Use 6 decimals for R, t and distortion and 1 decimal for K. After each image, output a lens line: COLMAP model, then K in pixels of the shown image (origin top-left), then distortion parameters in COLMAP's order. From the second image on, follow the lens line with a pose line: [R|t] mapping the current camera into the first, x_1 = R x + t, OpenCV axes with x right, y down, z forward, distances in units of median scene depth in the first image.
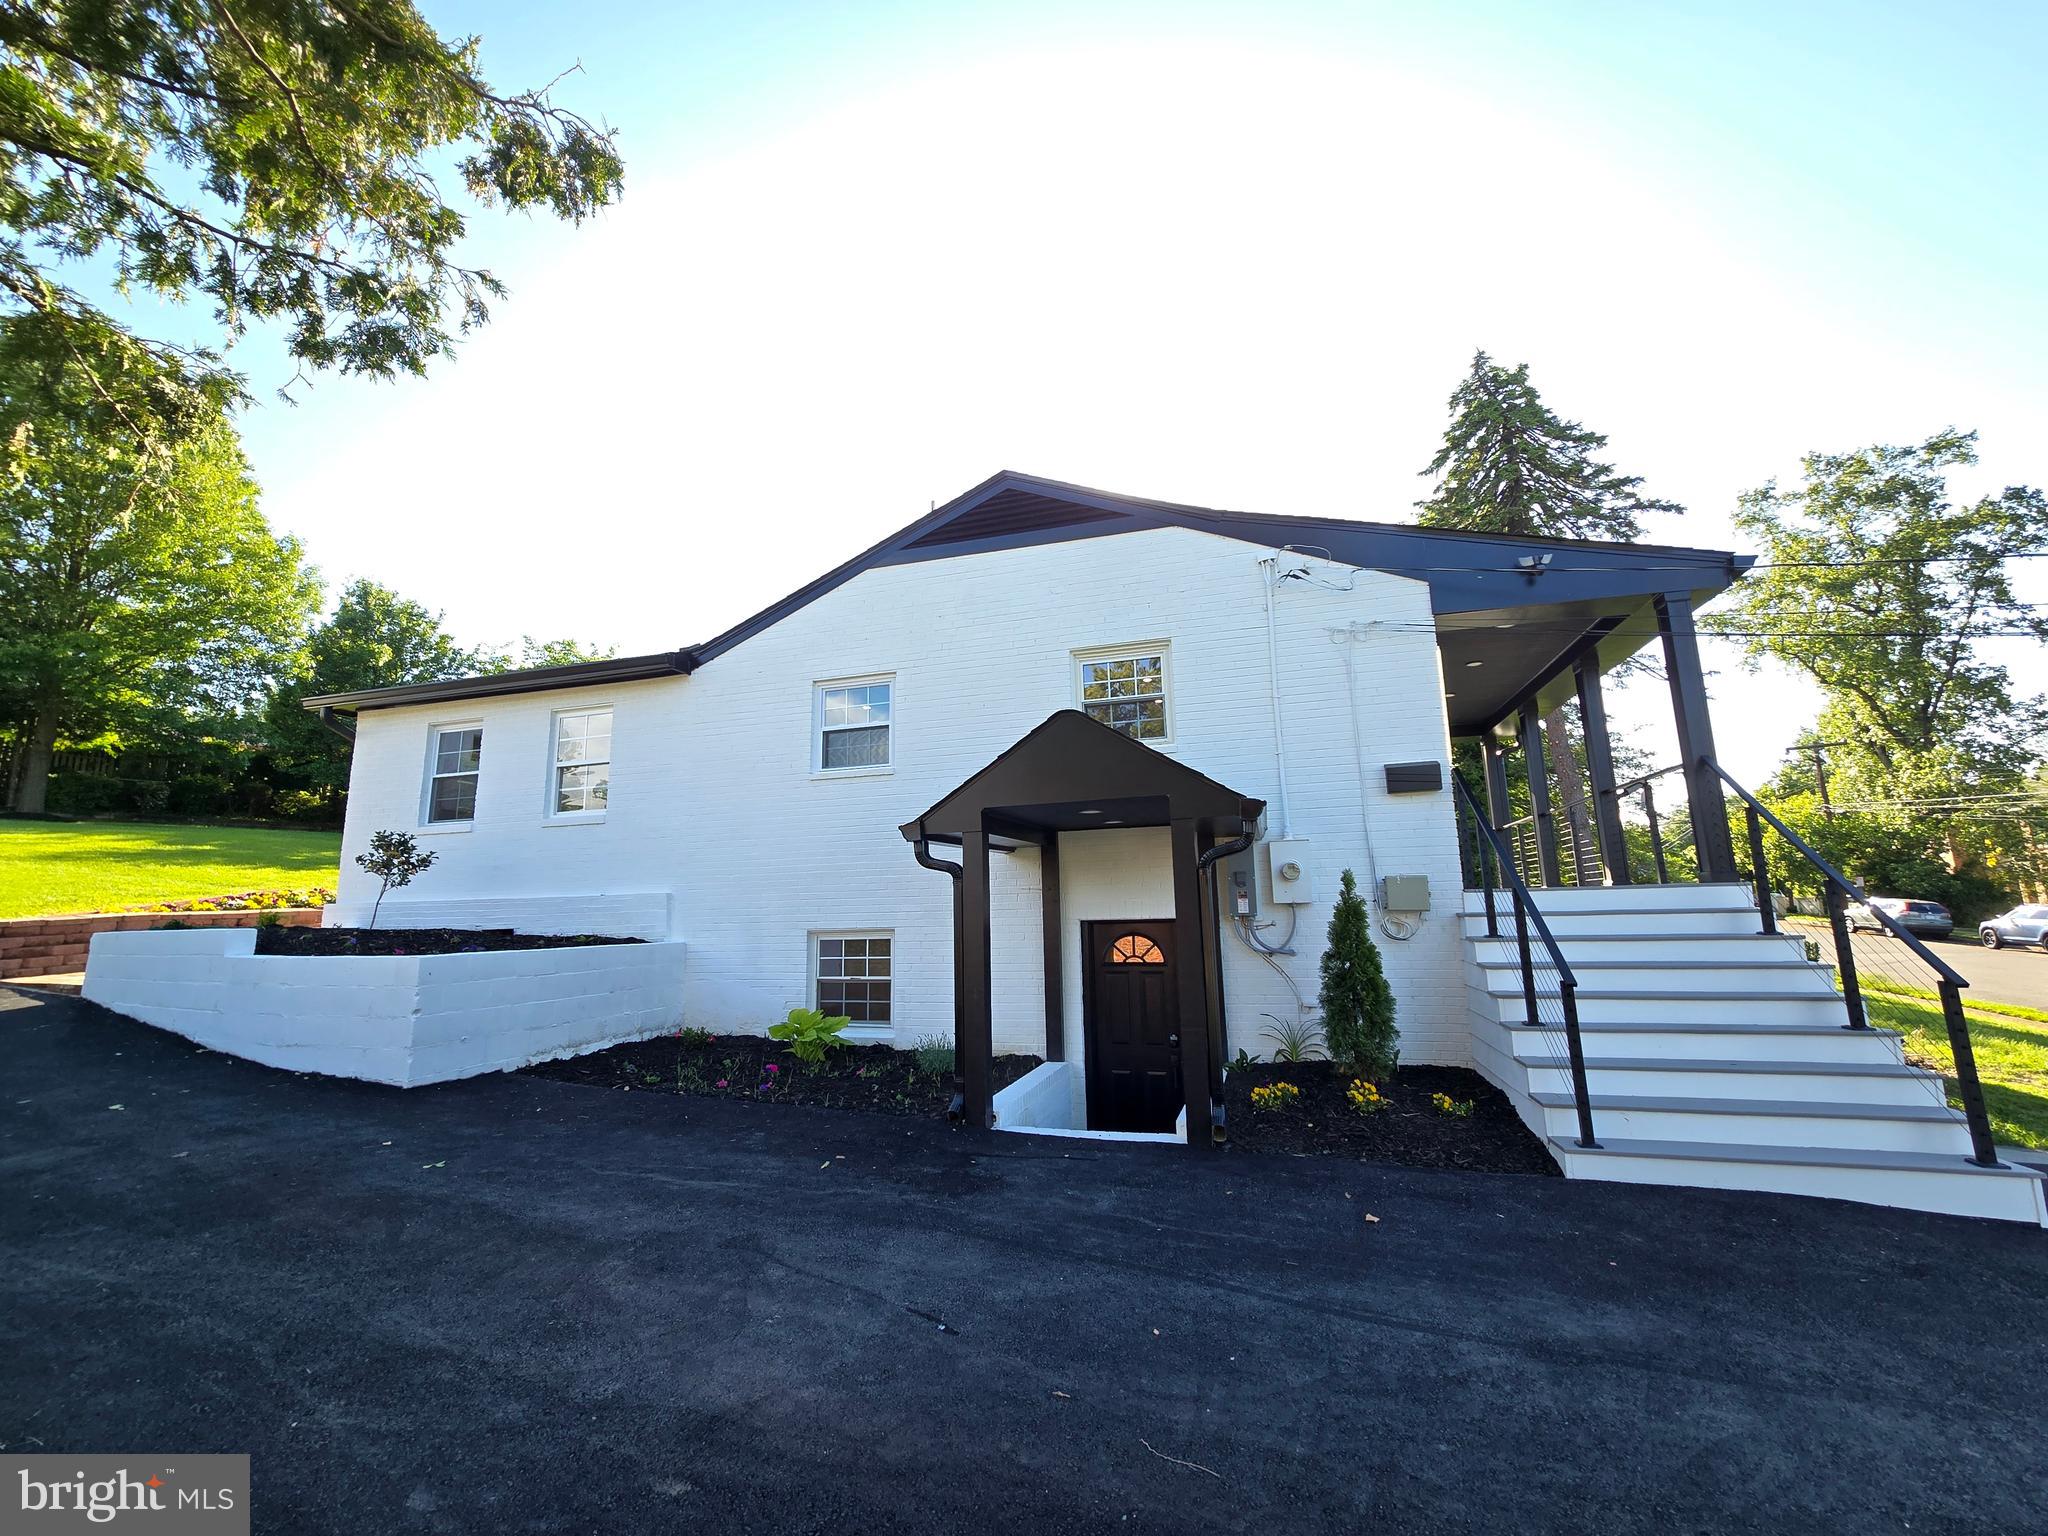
lens RADIAL K [[852.6, 0, 1024.0], [0, 852.6, 768.0], [0, 0, 1]] dist [-0.002671, -0.000212]
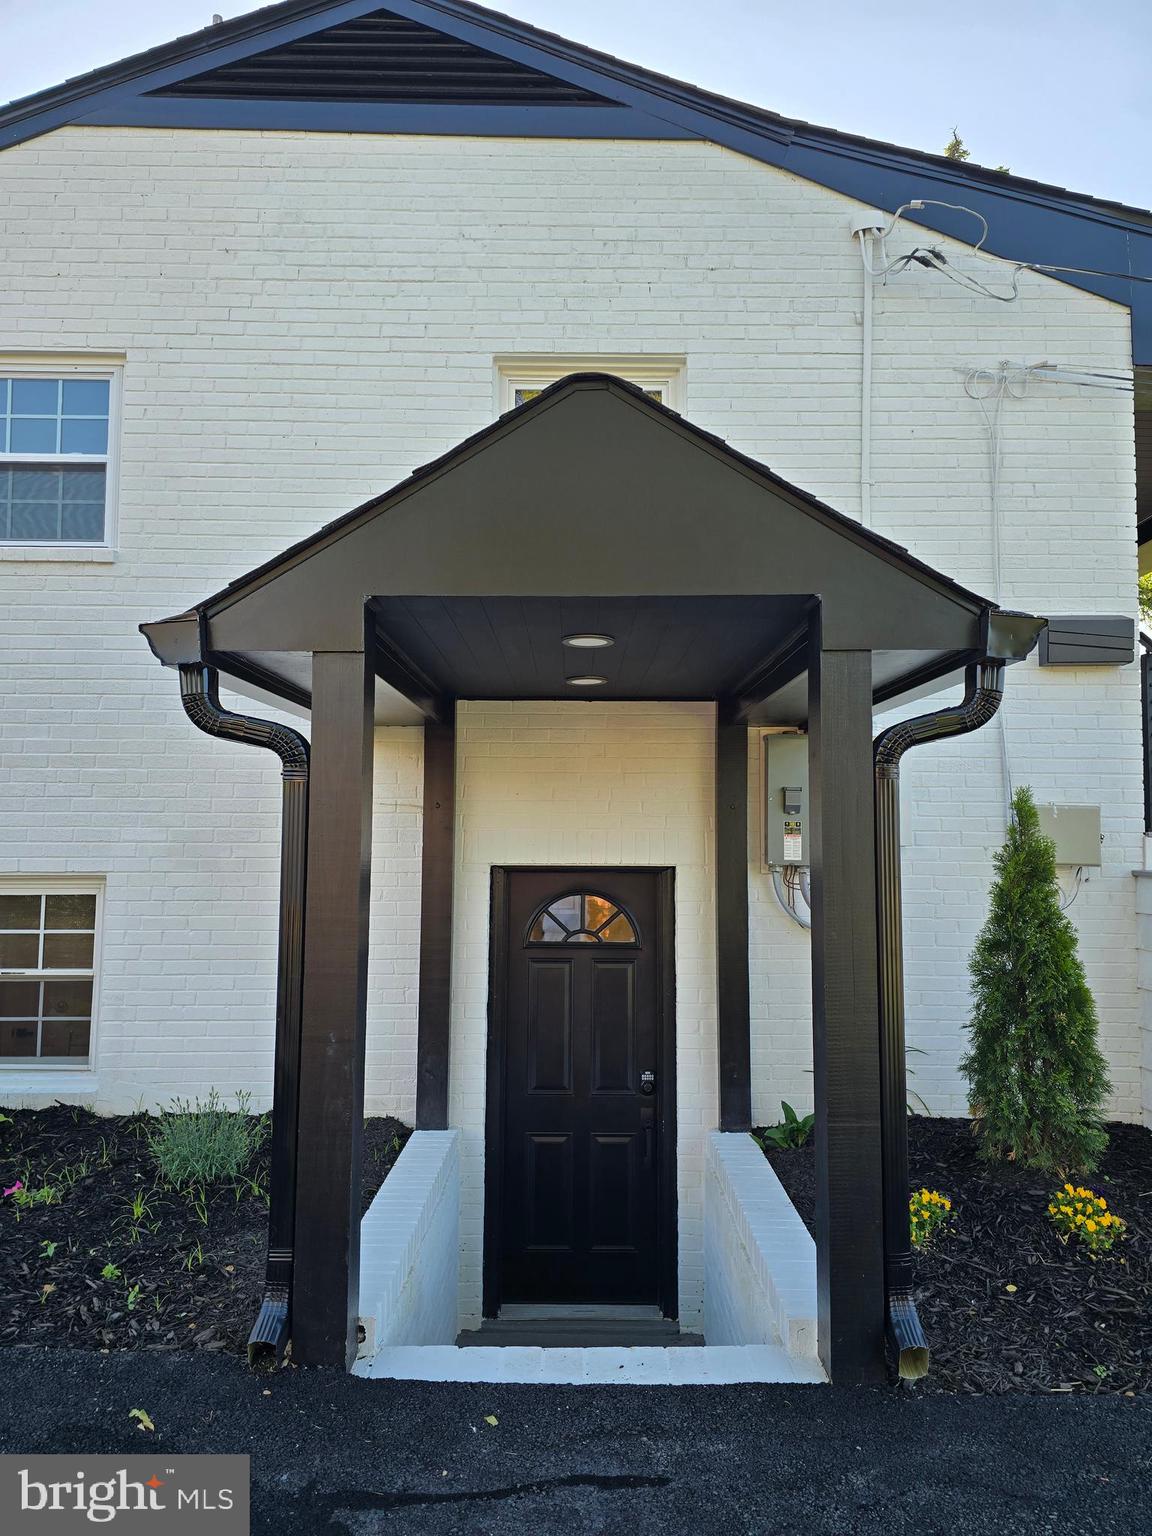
lens RADIAL K [[1010.1, 0, 581.7], [0, 1010.1, 774.4], [0, 0, 1]] dist [0.033838, -0.001738]
pose [[0.954055, 0.049261, 0.295554, -0.071579], [-0.077091, 0.993542, 0.083253, 0.066371], [-0.289544, -0.102212, 0.951691, 0.394084]]
